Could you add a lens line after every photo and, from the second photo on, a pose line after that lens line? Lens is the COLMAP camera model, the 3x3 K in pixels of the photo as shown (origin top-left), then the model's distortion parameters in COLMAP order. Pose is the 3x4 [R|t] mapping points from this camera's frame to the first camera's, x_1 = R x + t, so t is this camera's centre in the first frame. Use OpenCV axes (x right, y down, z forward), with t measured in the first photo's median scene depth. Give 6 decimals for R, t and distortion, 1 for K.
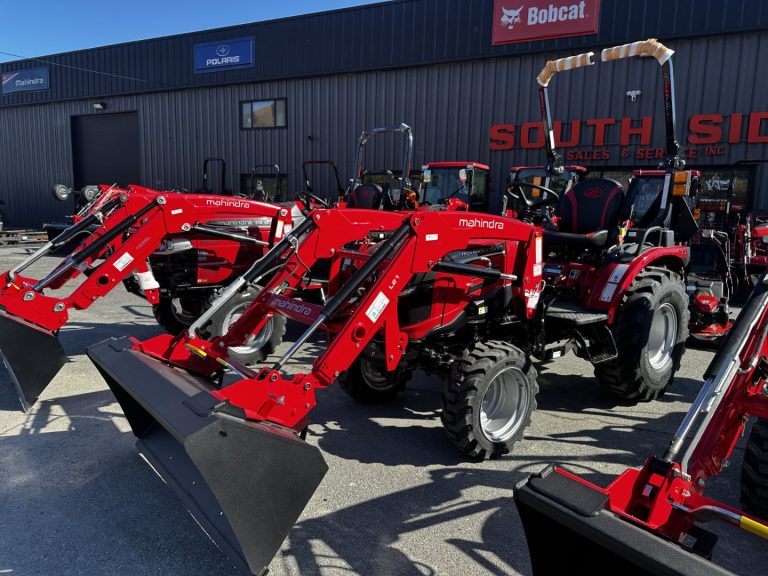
lens RADIAL K [[559.0, 0, 371.9], [0, 559.0, 288.8], [0, 0, 1]] dist [0.041142, -0.035233]
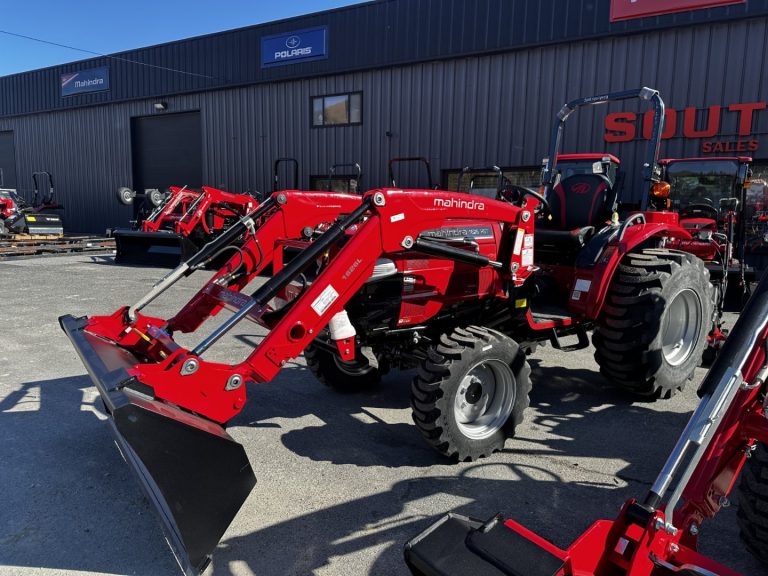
lens RADIAL K [[553.3, 0, 368.7], [0, 553.3, 286.9], [0, 0, 1]] dist [0.073948, -0.082725]
pose [[0.997851, 0.002718, -0.065473, -0.088936], [-0.003193, 0.999969, -0.007152, -0.014754], [0.065452, 0.007346, 0.997829, 0.102215]]
